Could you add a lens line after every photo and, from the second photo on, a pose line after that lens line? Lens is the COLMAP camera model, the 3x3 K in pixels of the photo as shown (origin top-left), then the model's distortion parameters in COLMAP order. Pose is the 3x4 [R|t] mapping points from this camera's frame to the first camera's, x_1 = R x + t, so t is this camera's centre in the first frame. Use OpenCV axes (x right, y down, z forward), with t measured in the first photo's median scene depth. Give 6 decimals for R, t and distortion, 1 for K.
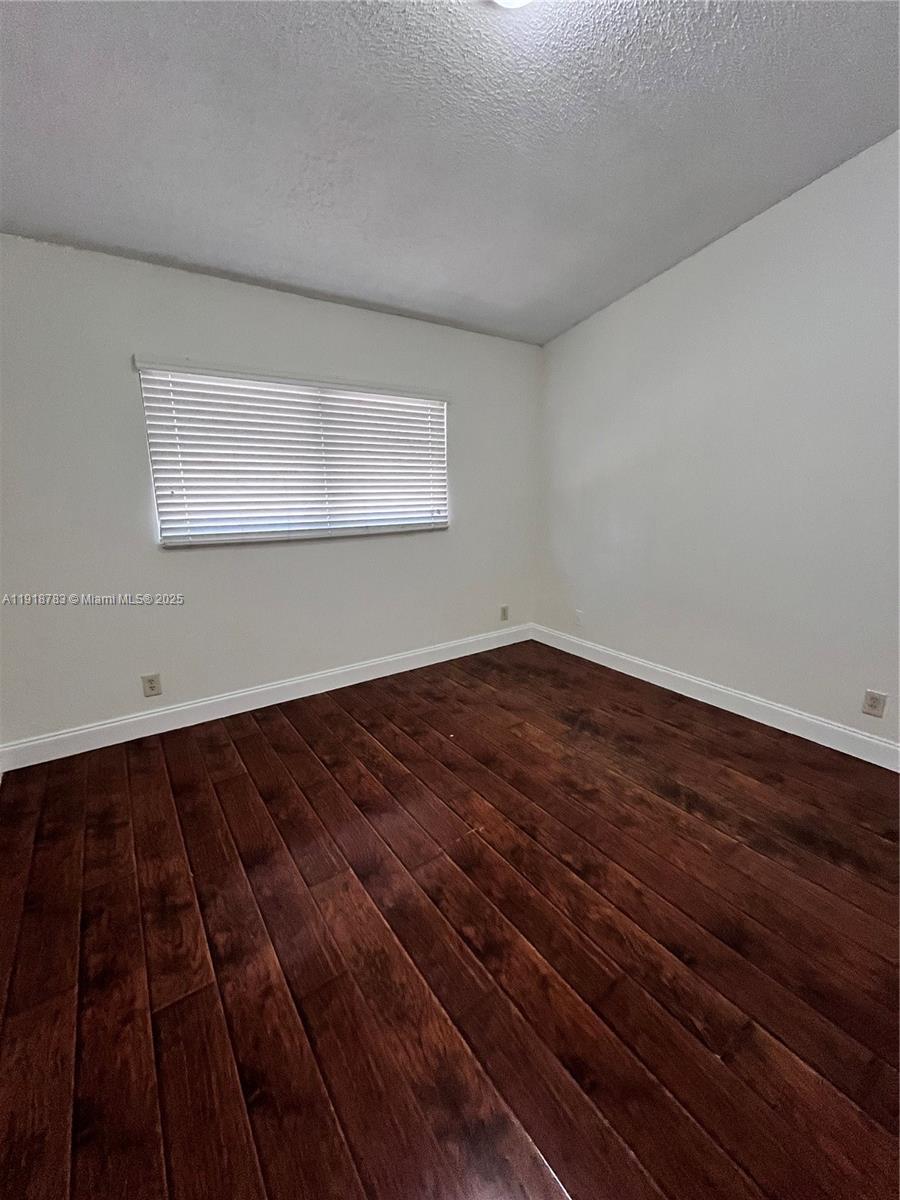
lens RADIAL K [[485.2, 0, 445.8], [0, 485.2, 595.1], [0, 0, 1]] dist [-0.003032, -0.000156]
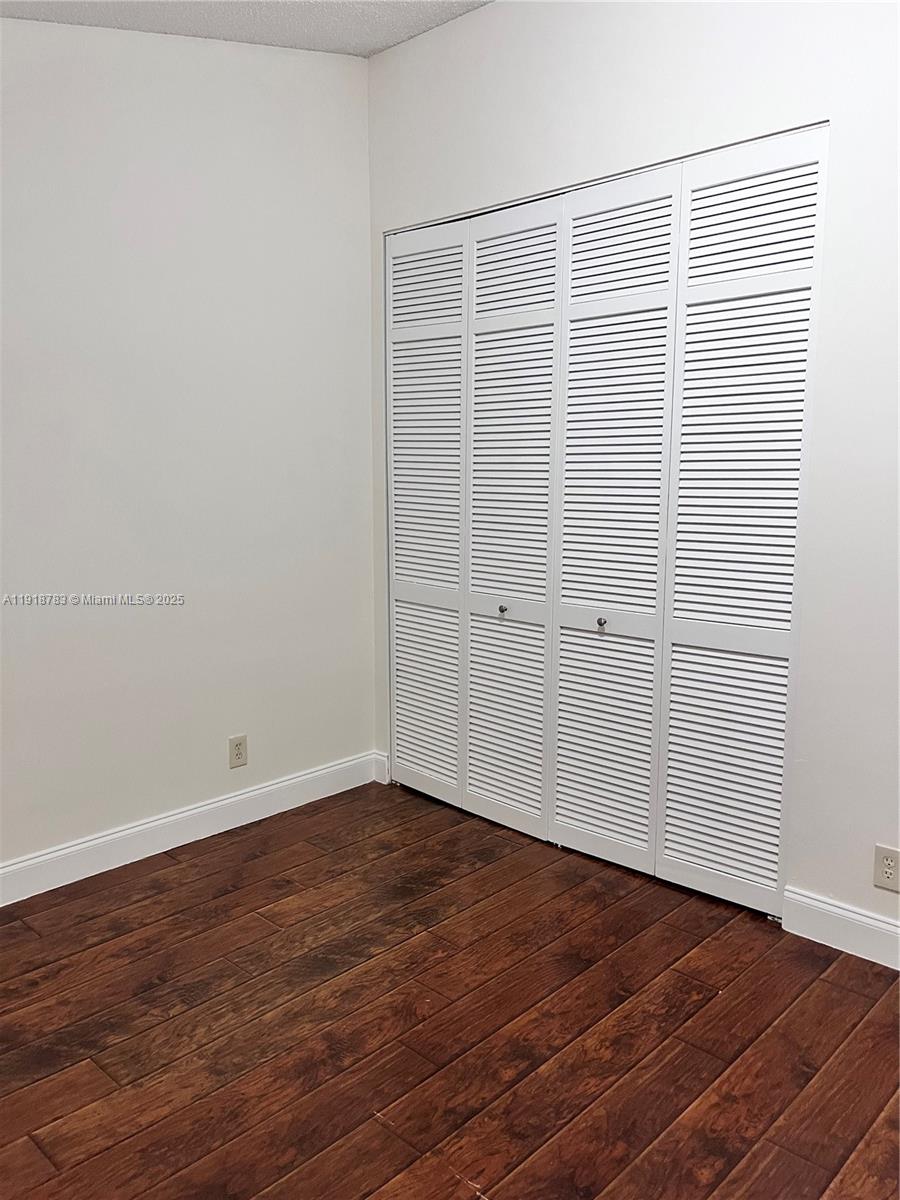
lens RADIAL K [[908.6, 0, 446.6], [0, 908.6, 600.5], [0, 0, 1]] dist [0.070064, -0.094708]
pose [[-0.203653, -0.135860, 0.969571, -0.574424], [0.224138, 0.957553, 0.181256, -0.198656], [-0.953041, 0.254231, -0.164558, 0.800954]]
